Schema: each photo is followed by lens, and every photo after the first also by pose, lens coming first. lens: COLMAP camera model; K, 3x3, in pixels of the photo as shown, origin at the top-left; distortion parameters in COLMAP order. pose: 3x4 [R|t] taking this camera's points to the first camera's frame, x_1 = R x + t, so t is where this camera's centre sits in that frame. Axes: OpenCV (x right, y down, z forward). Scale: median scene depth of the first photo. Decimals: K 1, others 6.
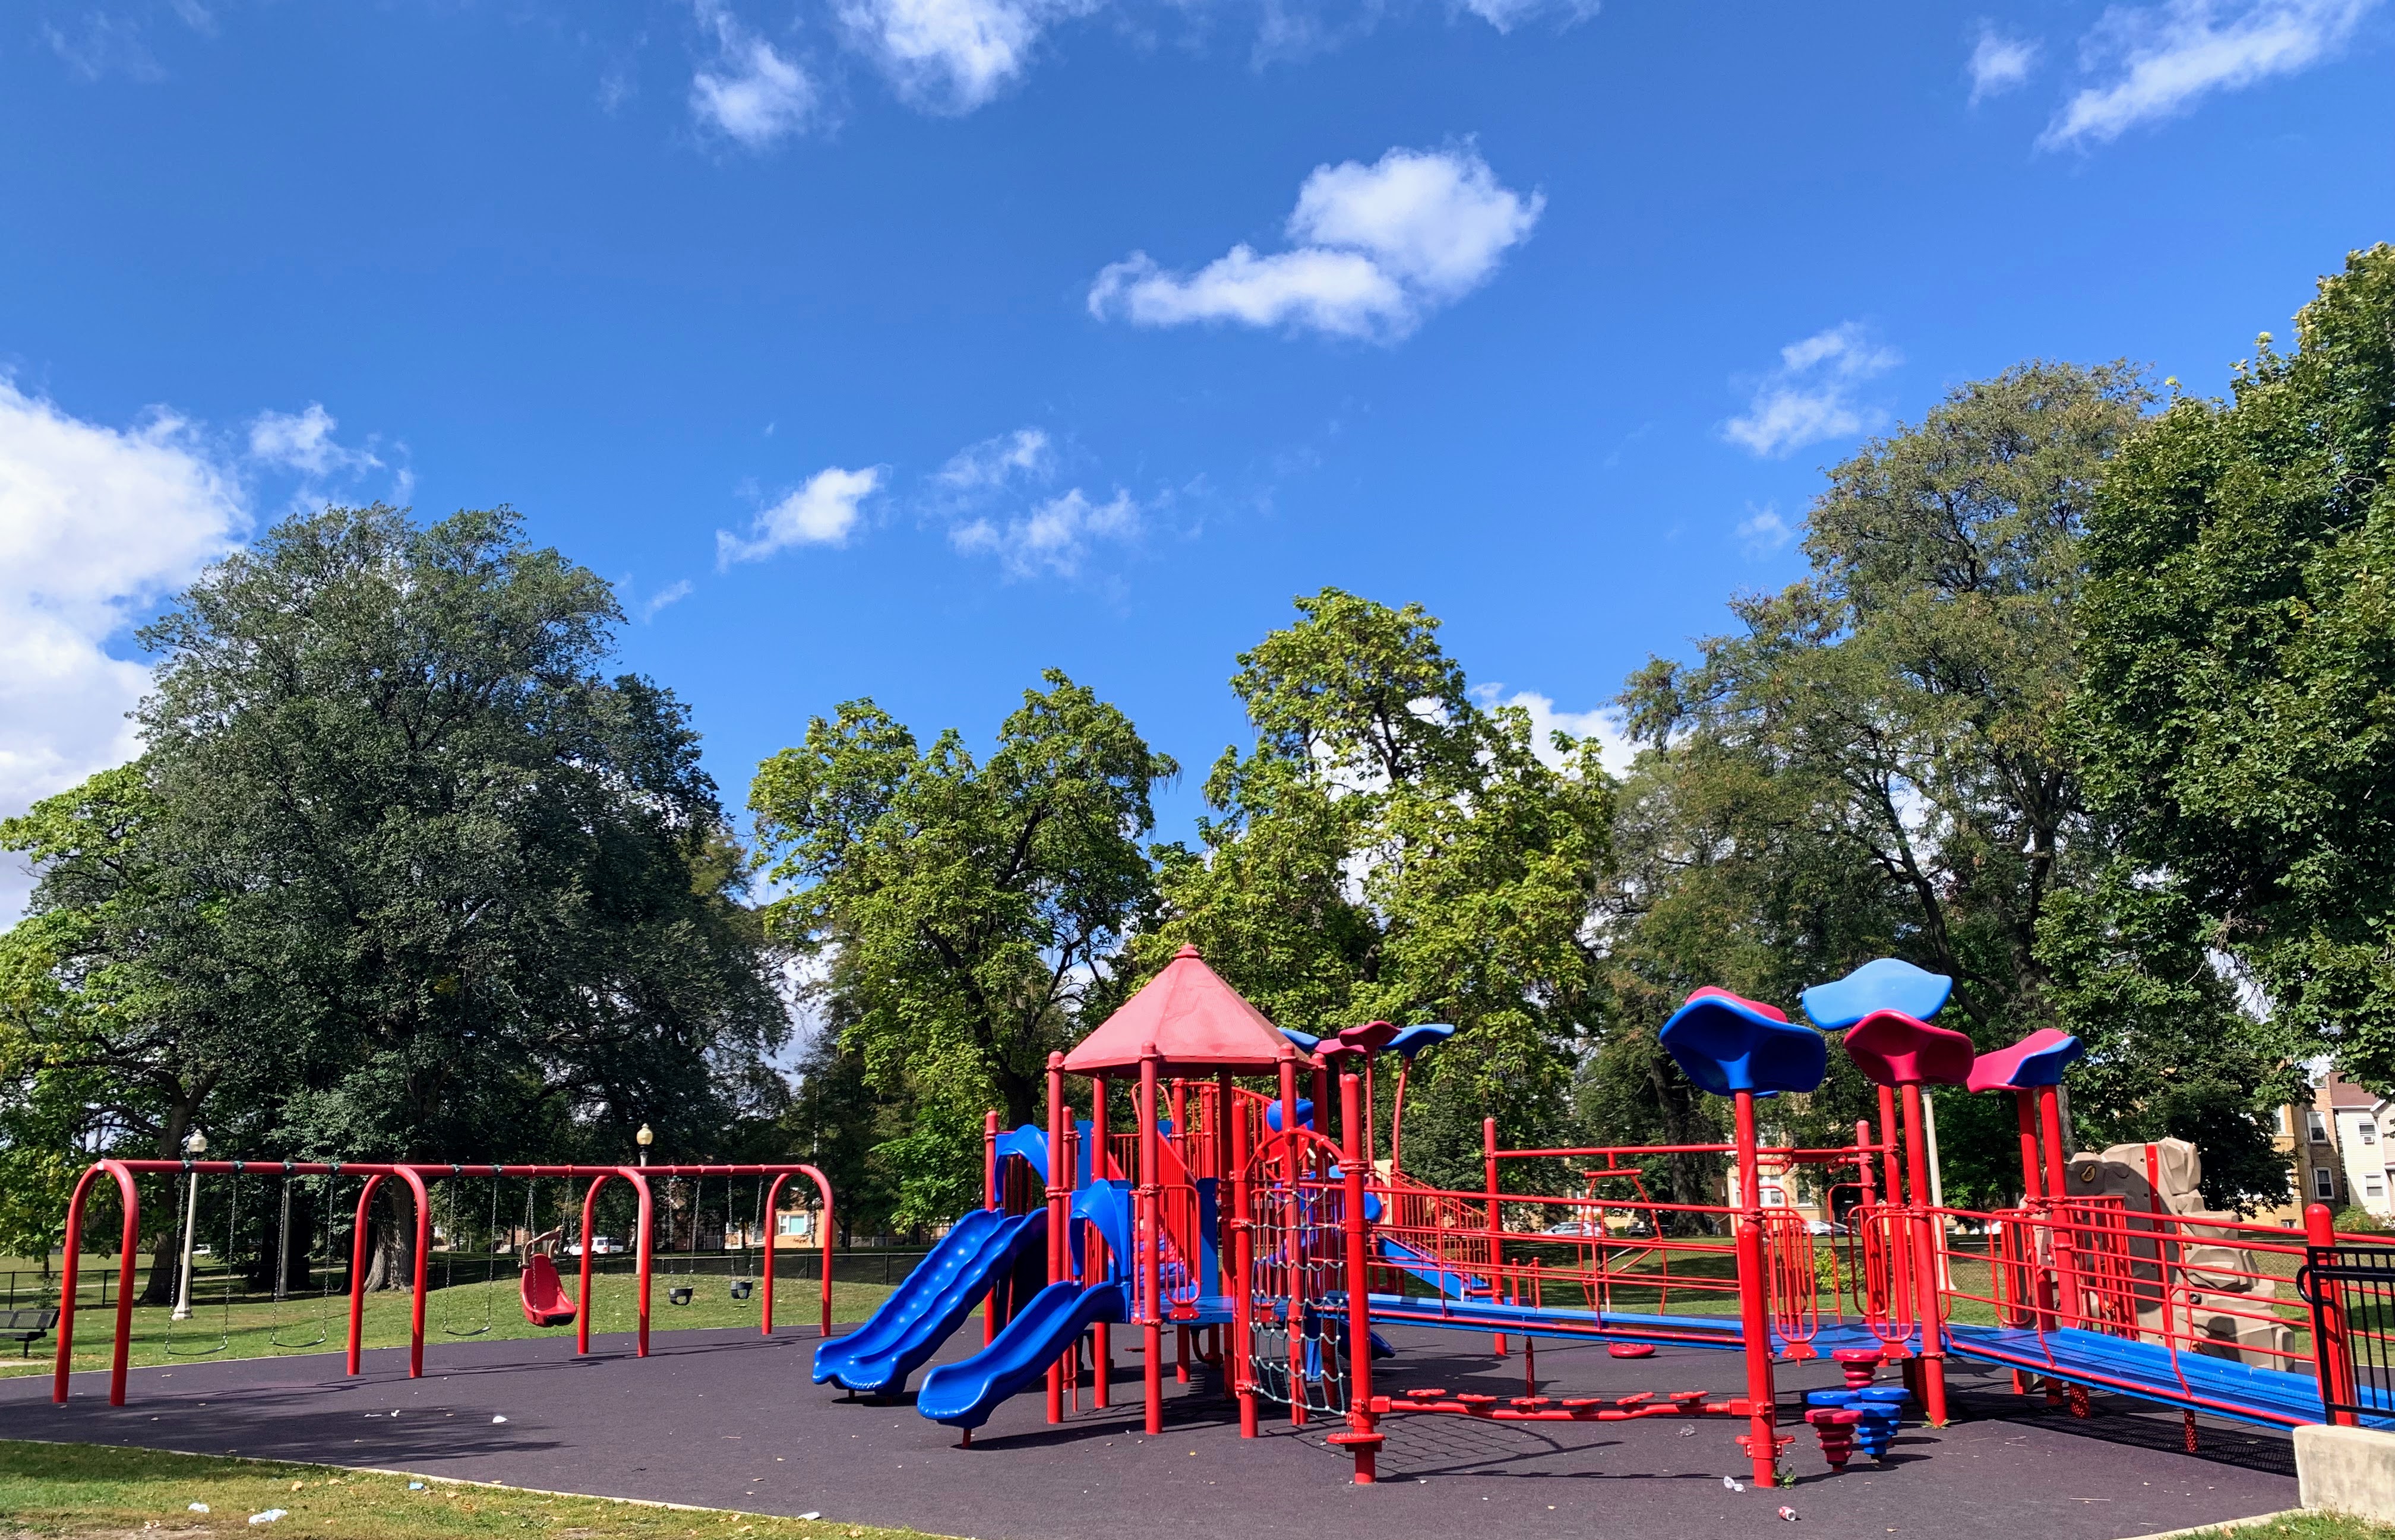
lens RADIAL K [[2151.3, 0, 1197.5], [0, 2151.3, 770.0], [0, 0, 1]] dist [0.092019, -0.013169]
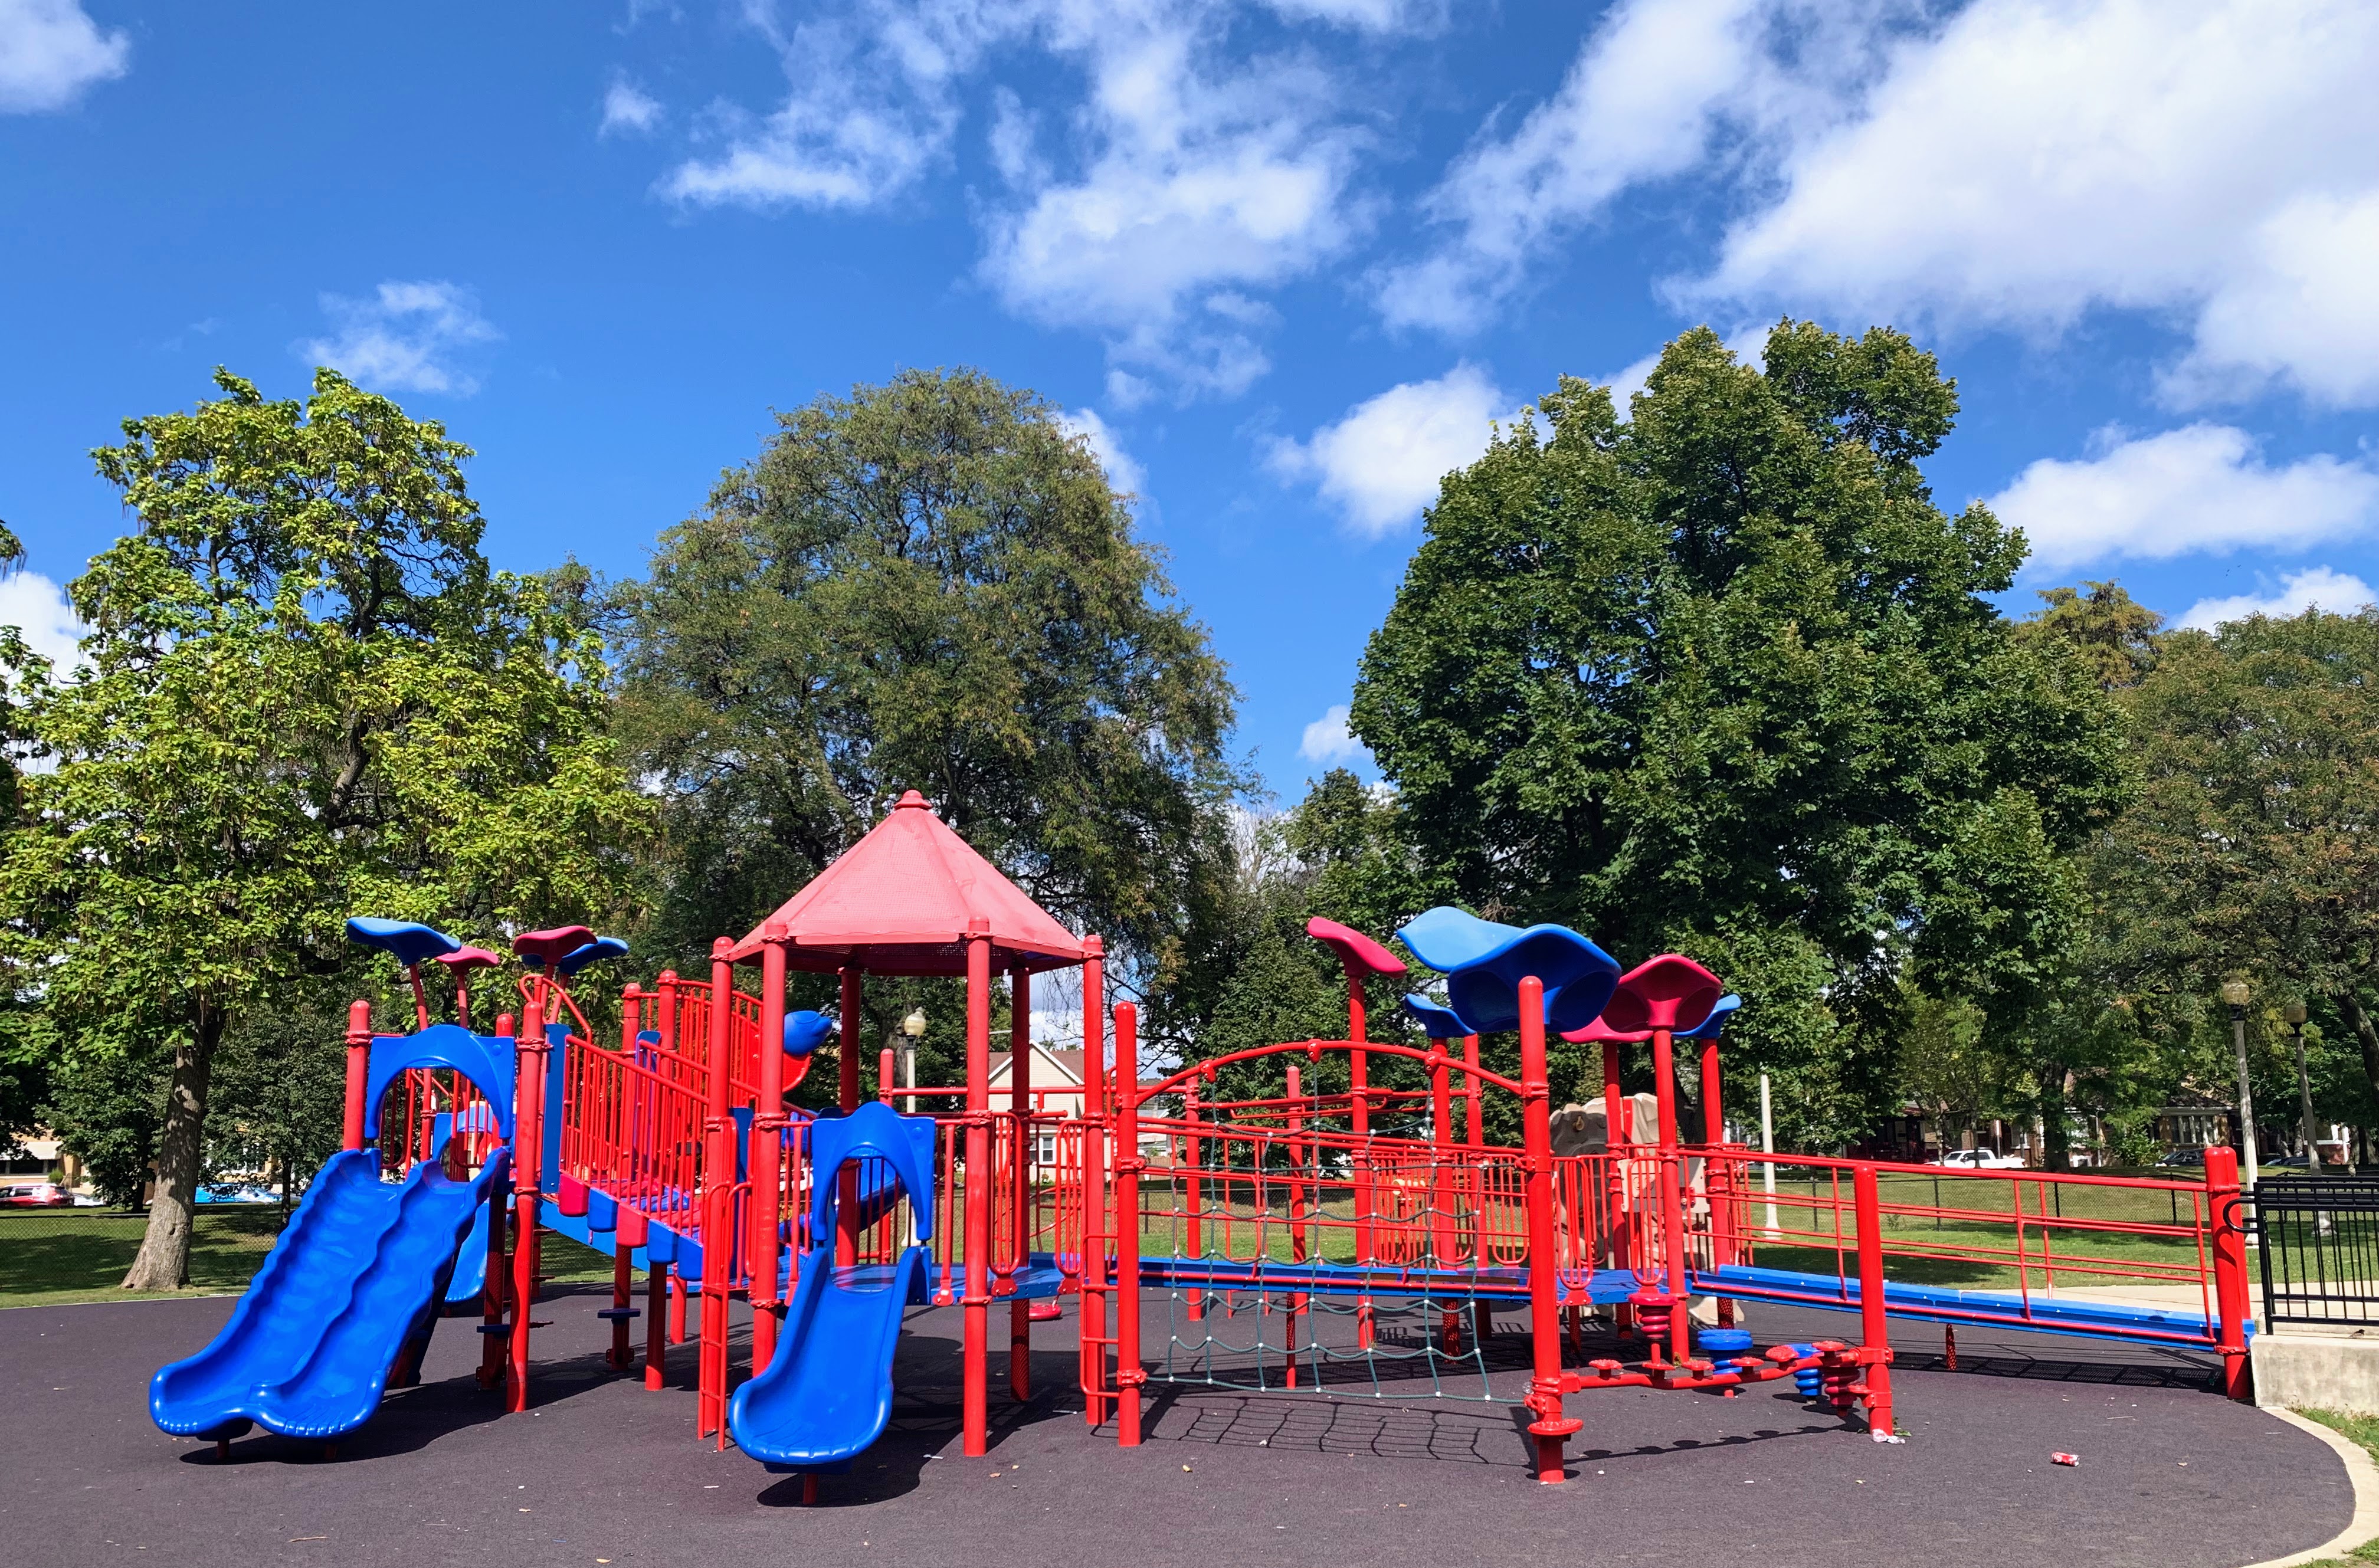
lens RADIAL K [[1921.4, 0, 1189.5], [0, 1921.4, 784.0], [0, 0, 1]] dist [0.007702, 0.002679]
pose [[0.625405, 0.153746, 0.765004, -0.255542], [-0.153129, 0.985515, -0.072877, 0.065851], [-0.765127, -0.071567, 0.639889, 0.310572]]
